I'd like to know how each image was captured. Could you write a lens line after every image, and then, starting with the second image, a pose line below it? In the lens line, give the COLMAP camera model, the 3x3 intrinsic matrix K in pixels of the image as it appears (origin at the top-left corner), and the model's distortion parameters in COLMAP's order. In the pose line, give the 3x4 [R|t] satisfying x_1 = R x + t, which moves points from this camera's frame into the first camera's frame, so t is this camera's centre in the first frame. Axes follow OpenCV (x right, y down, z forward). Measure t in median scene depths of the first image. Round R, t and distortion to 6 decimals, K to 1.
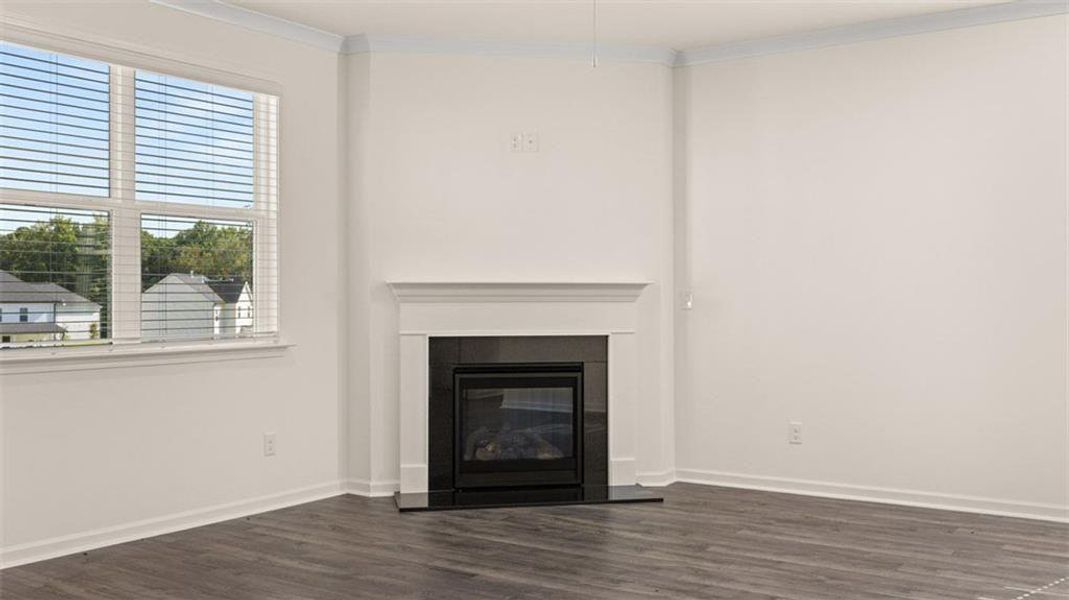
lens RADIAL K [[1024.0, 0, 521.2], [0, 1024.0, 279.3], [0, 0, 1]] dist [0.004272, 0.000000]
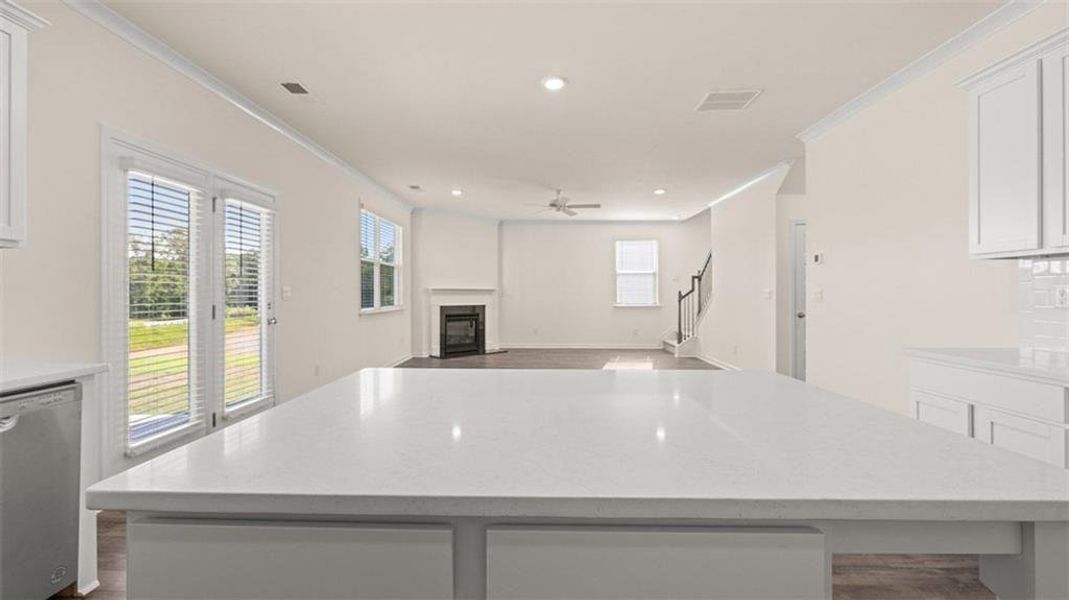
lens RADIAL K [[452.5, 0, 524.1], [0, 452.5, 295.1], [0, 0, 1]] dist [-0.002854, 0.000722]
pose [[0.841824, 0.000618, 0.539752, -0.631429], [-0.012993, 0.999733, 0.019120, -0.007924], [-0.539595, -0.023108, 0.841607, -0.324470]]
